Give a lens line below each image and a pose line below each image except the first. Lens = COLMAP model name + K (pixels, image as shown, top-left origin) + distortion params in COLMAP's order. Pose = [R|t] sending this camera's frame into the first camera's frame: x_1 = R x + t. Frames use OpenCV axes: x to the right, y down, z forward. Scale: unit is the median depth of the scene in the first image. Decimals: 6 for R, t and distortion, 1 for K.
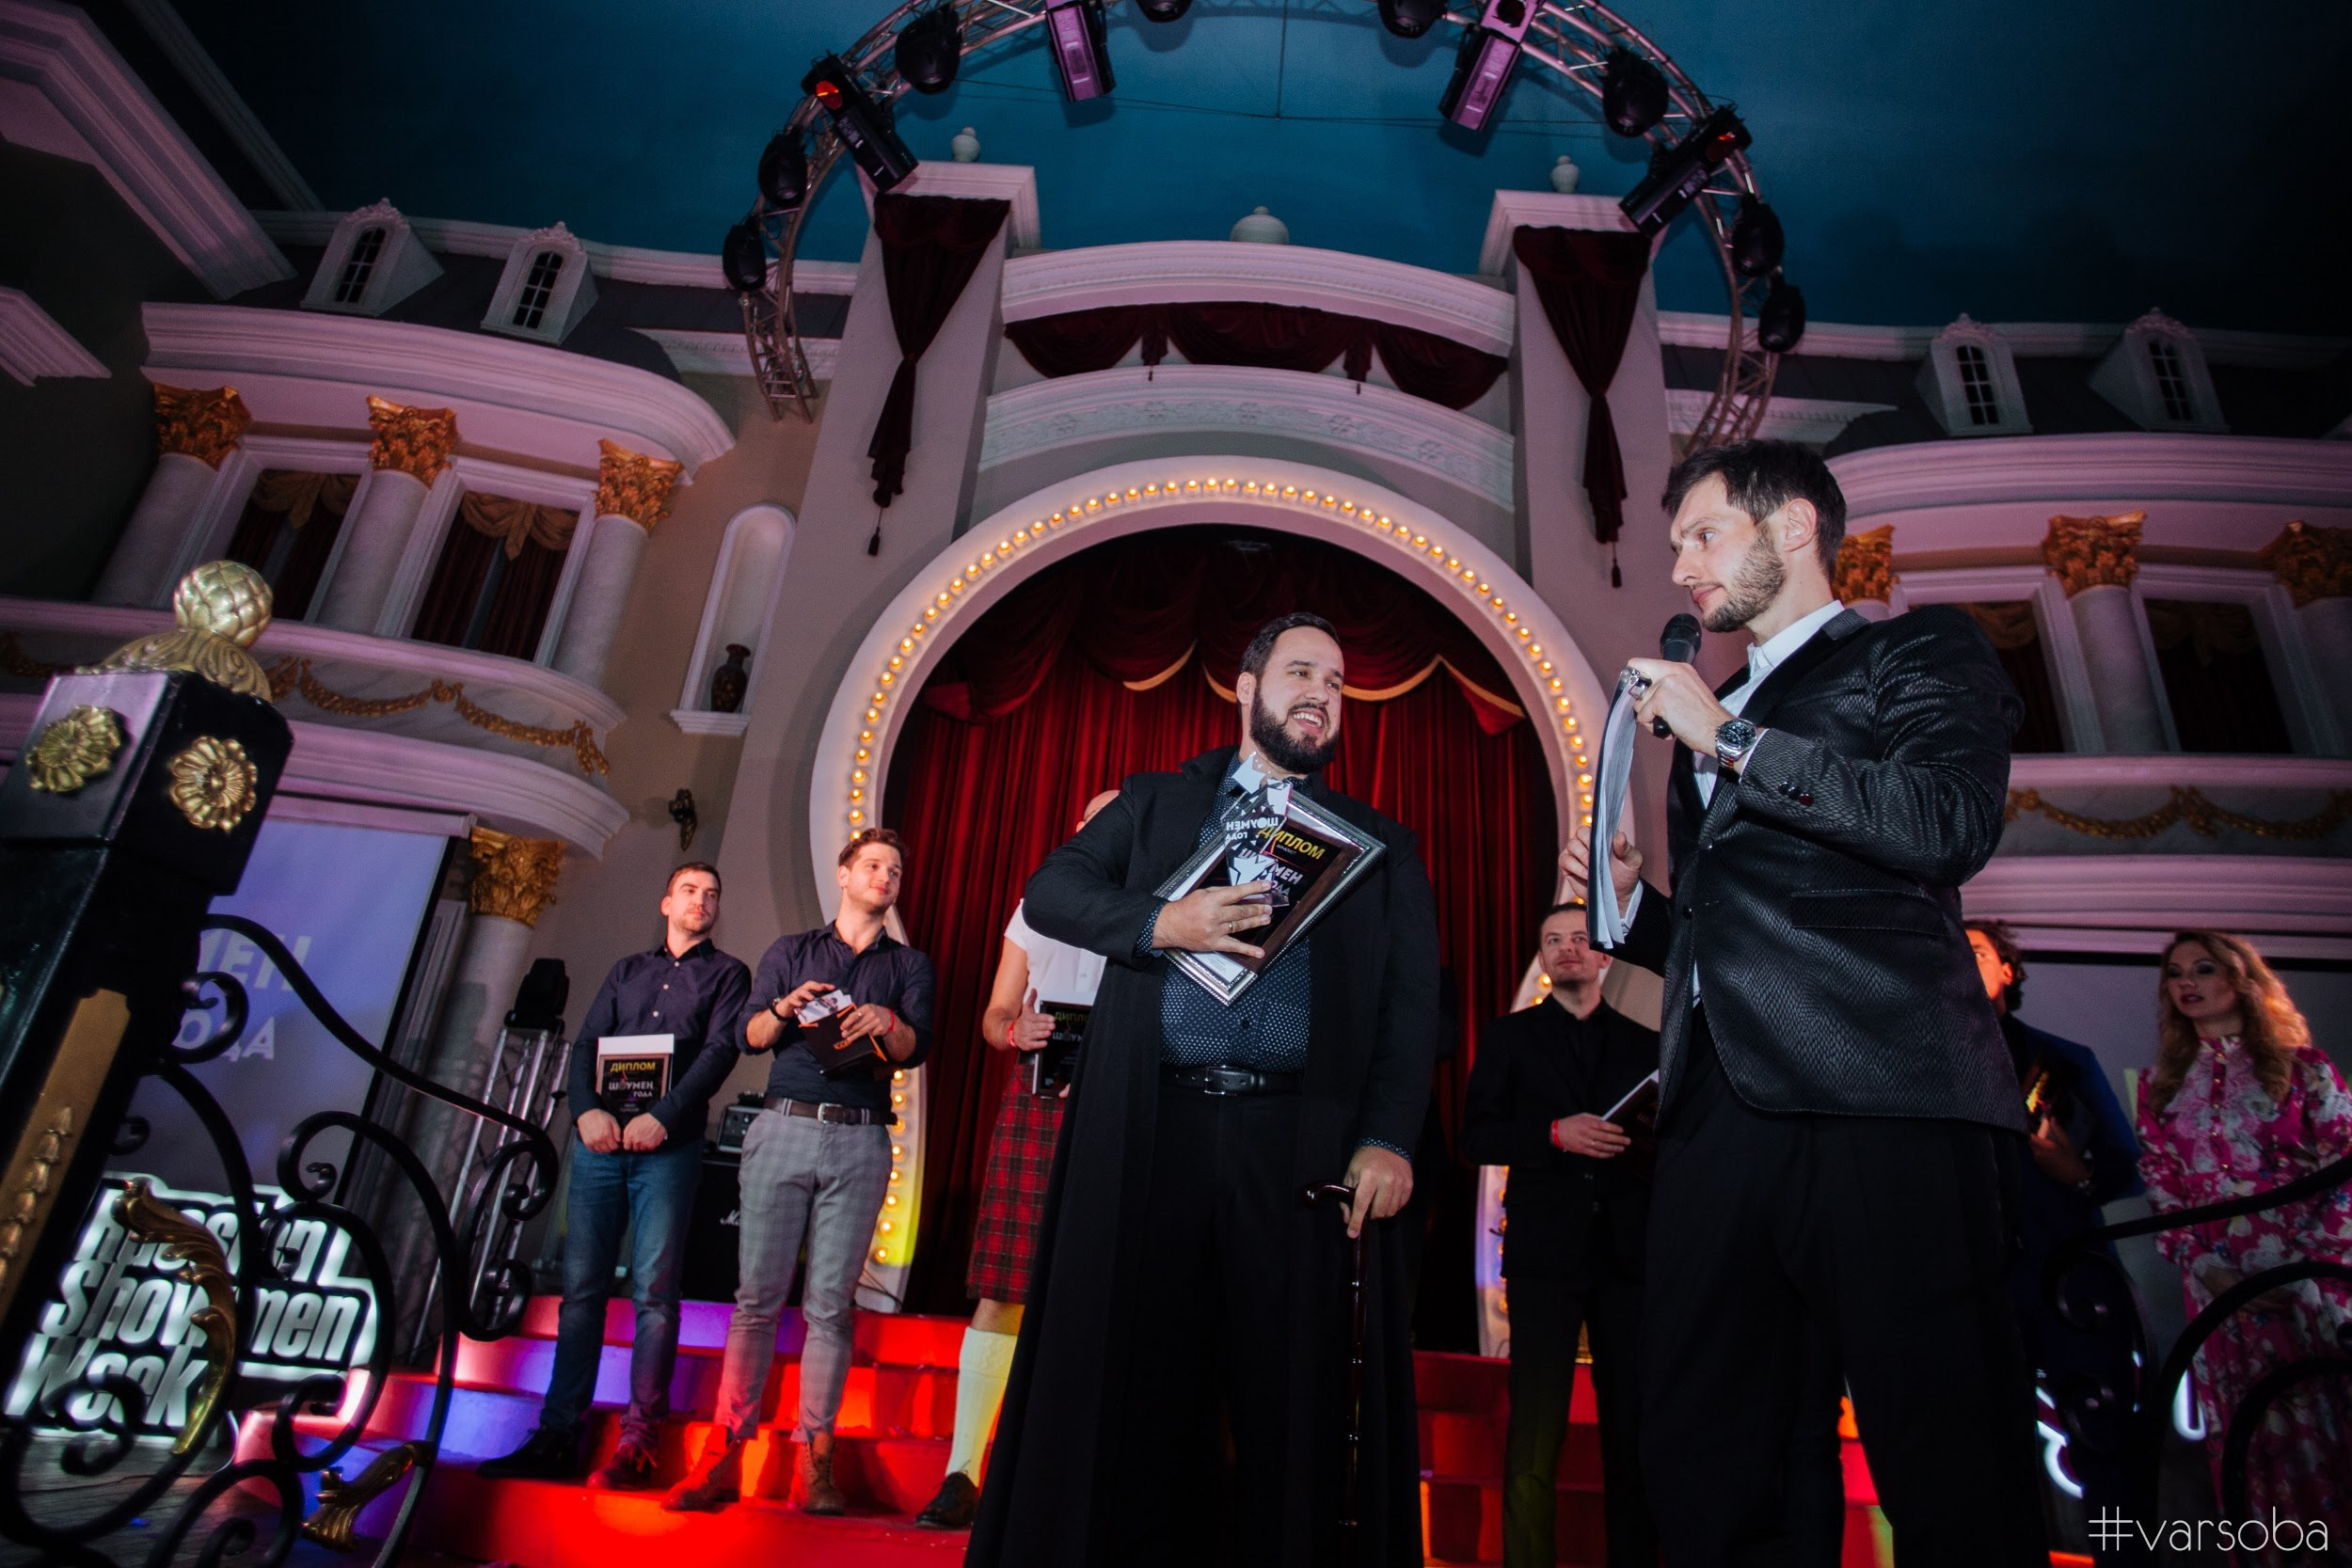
lens RADIAL K [[1349.3, 0, 1183.0], [0, 1349.3, 775.6], [0, 0, 1]] dist [-0.065888, 0.047132]
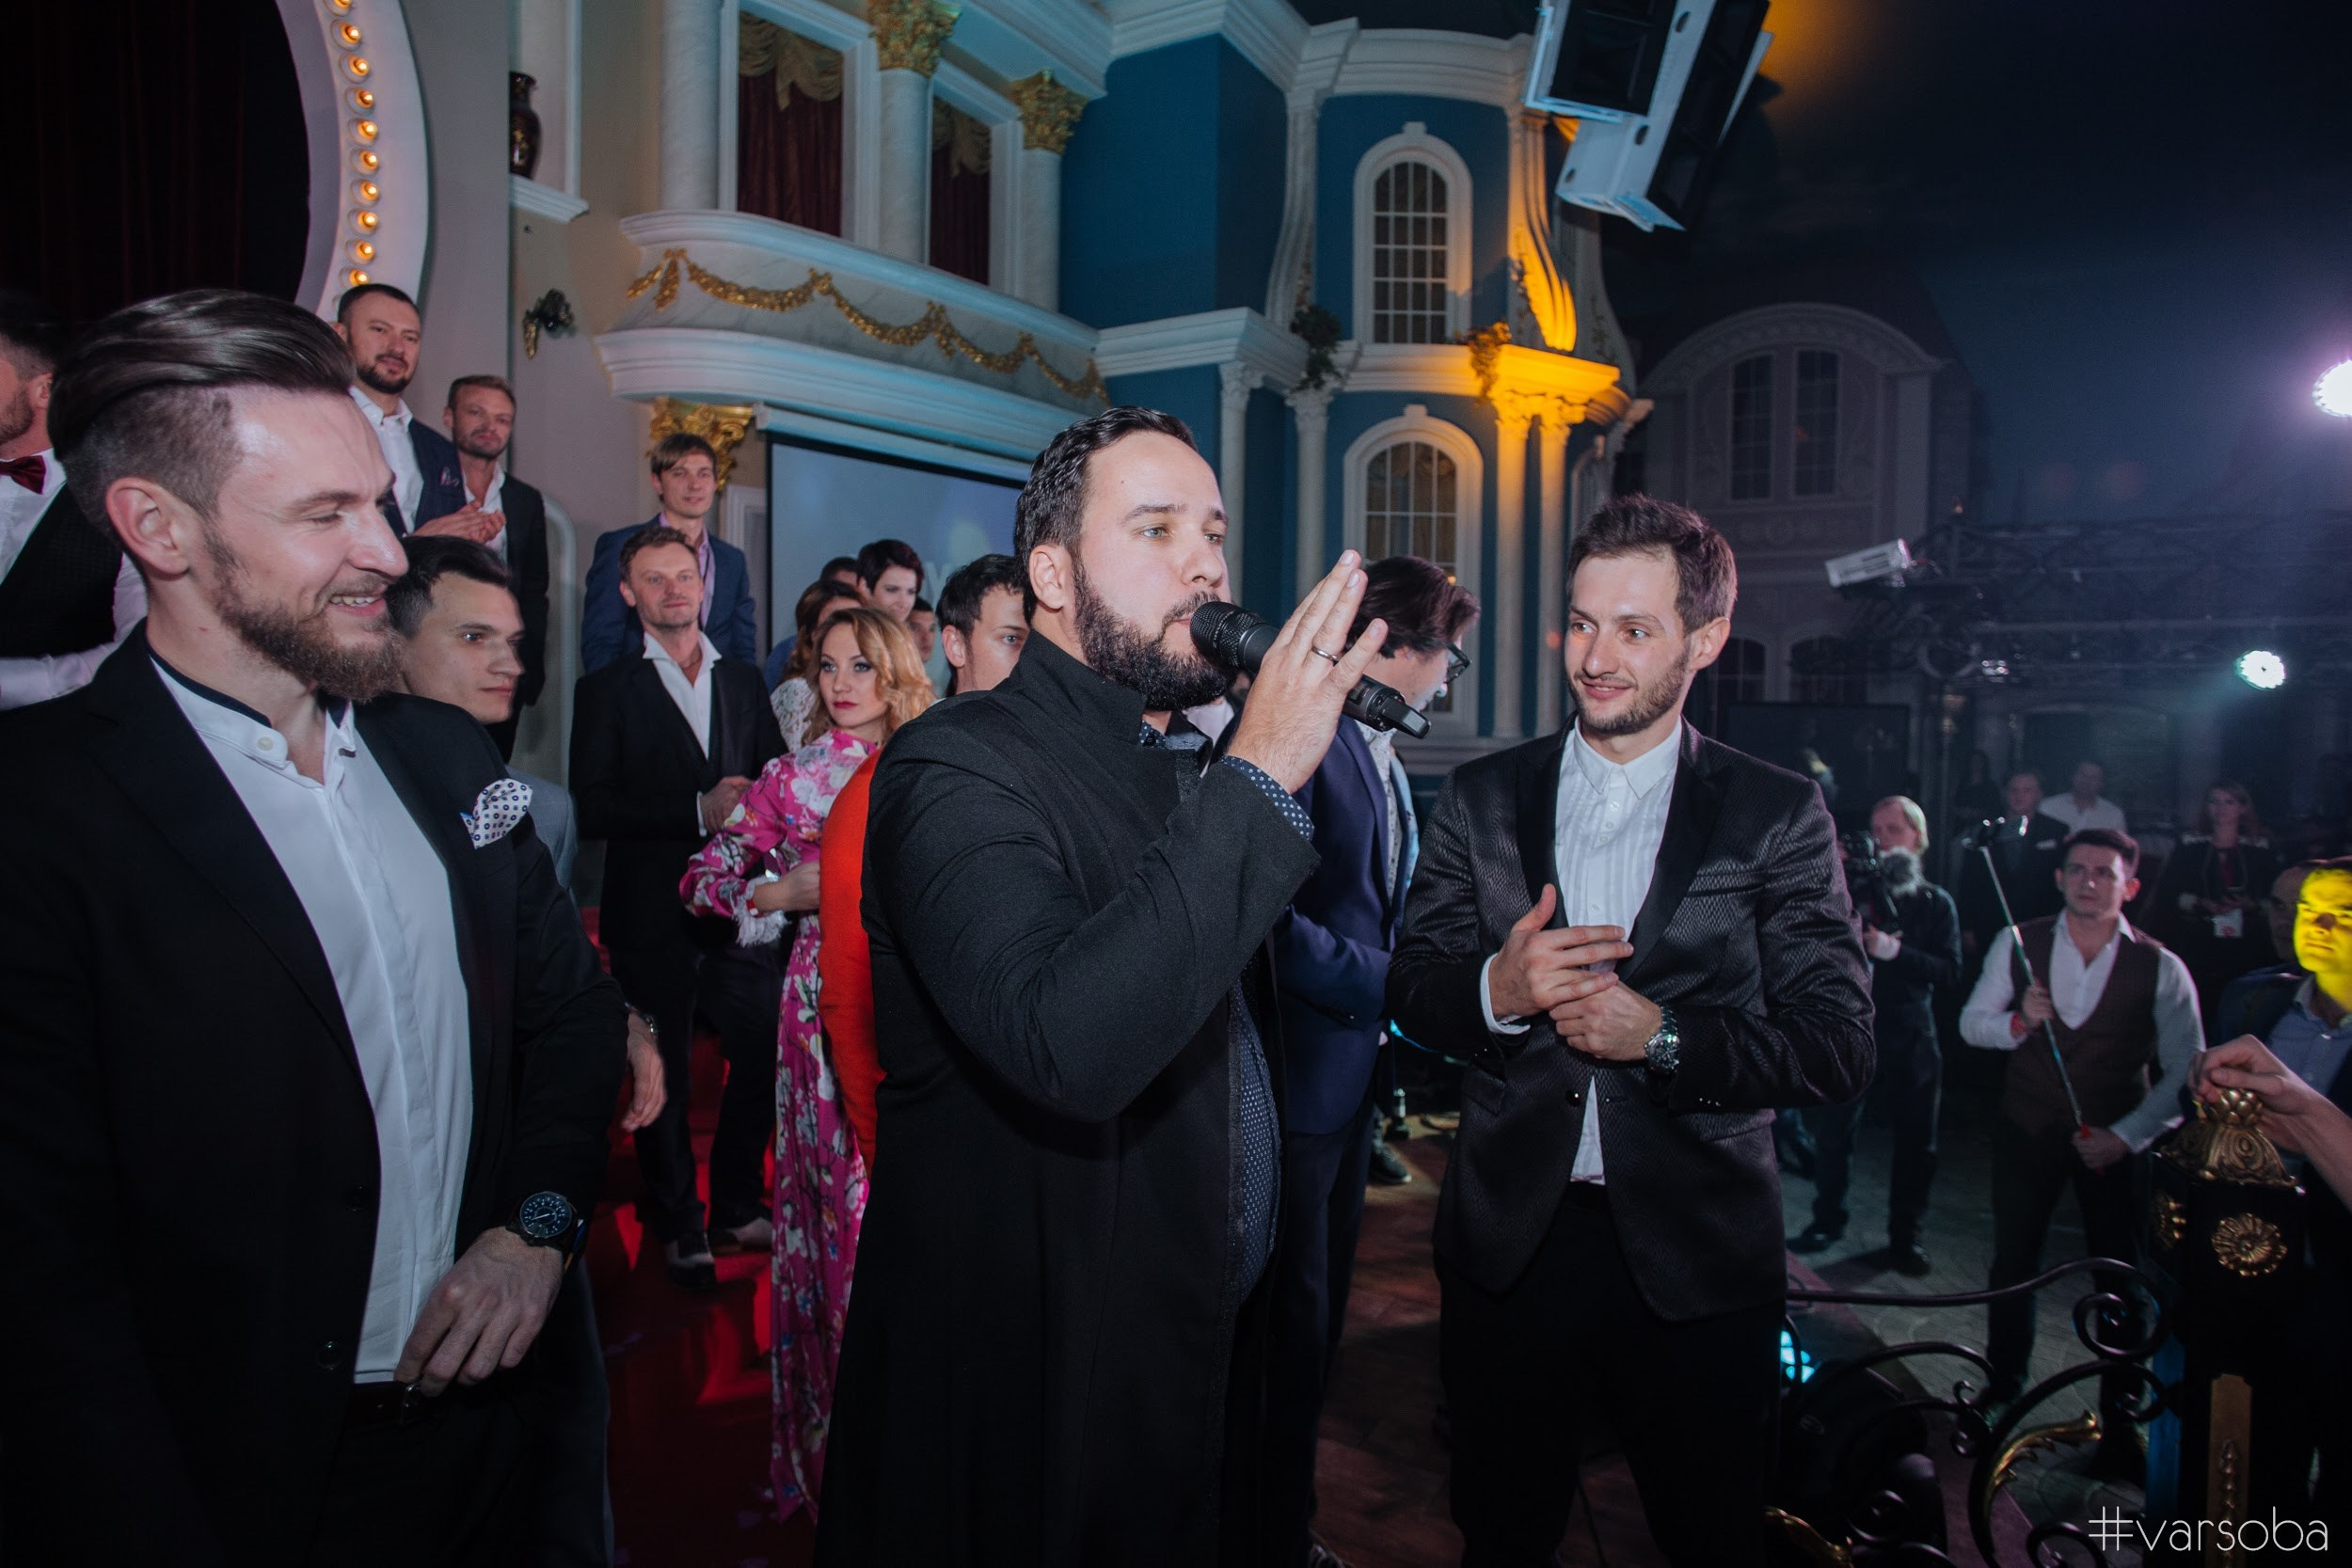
lens RADIAL K [[1344.0, 0, 1177.6], [0, 1344.0, 774.8], [0, 0, 1]] dist [-0.066413, 0.047096]
pose [[0.517046, -0.104875, 0.849508, -0.104990], [-0.333450, 0.889381, 0.312749, -0.049541], [-0.788336, -0.444975, 0.424881, 0.178918]]
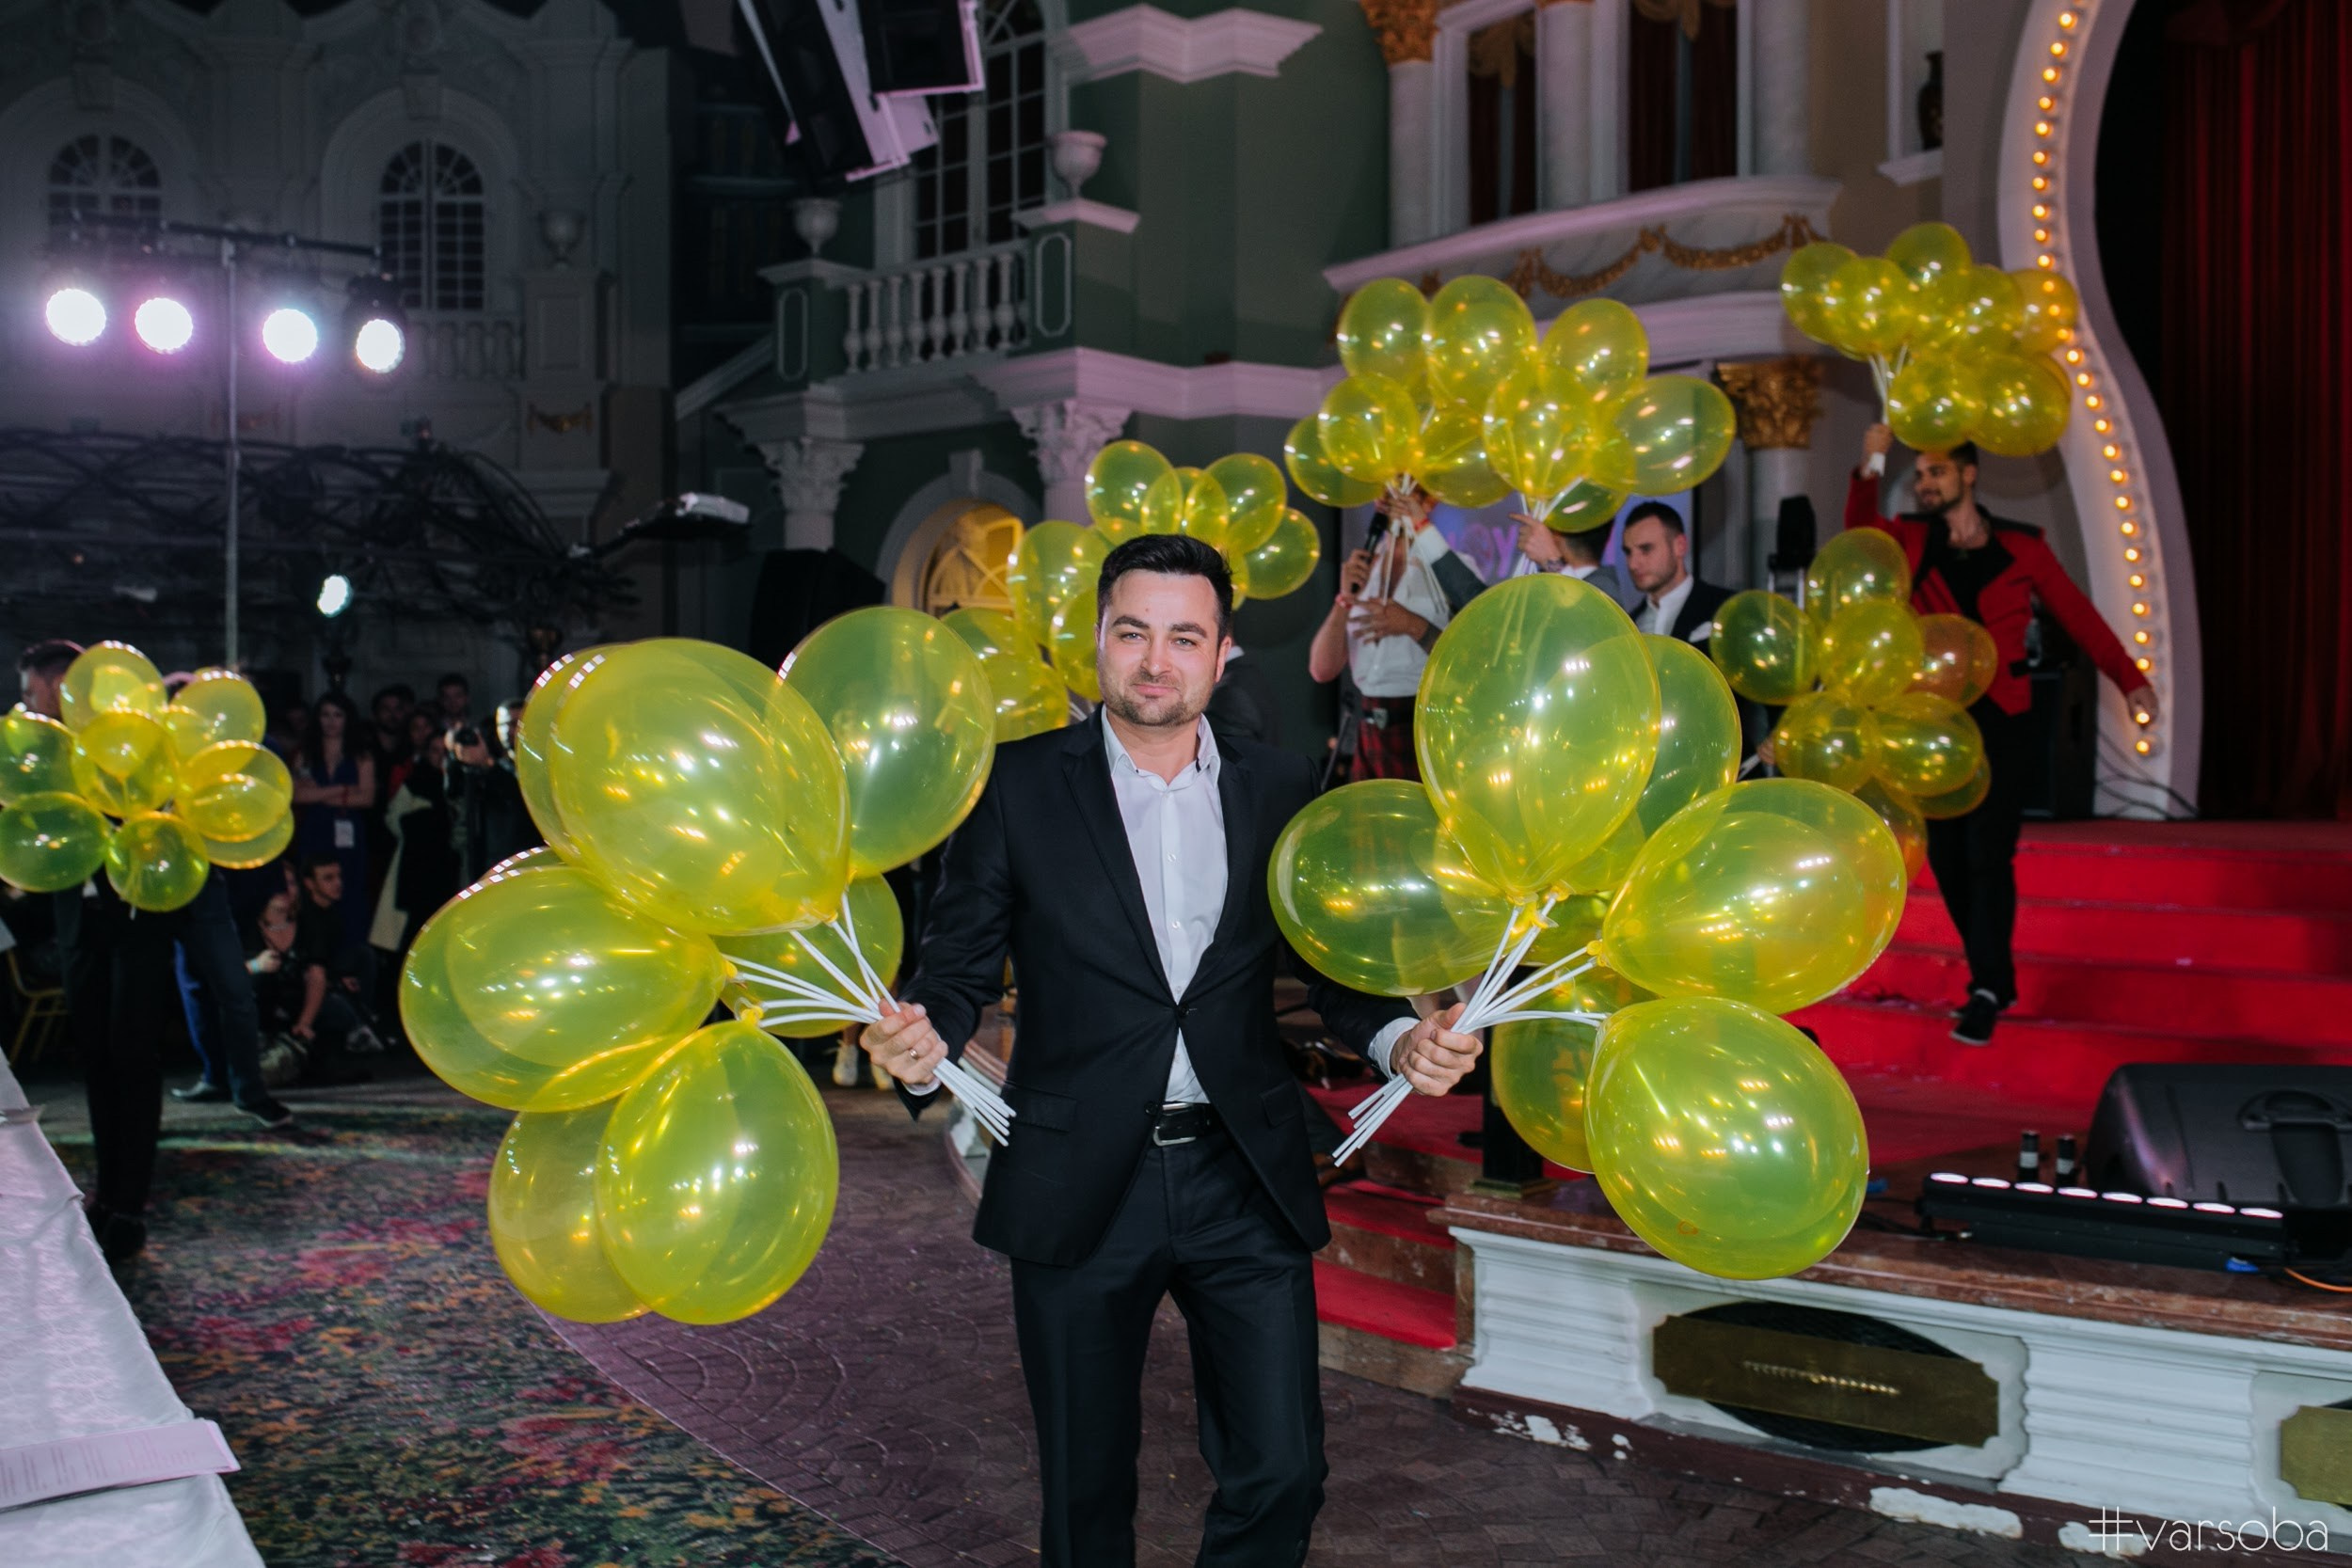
lens RADIAL K [[2246.7, 0, 1170.8], [0, 2246.7, 788.4], [0, 0, 1]] dist [-0.050952, 0.069265]
pose [[0.543267, -0.056834, -0.837634, 0.554694], [0.386118, 0.902845, 0.189167, -0.134916], [0.745502, -0.426194, 0.512431, -0.250120]]
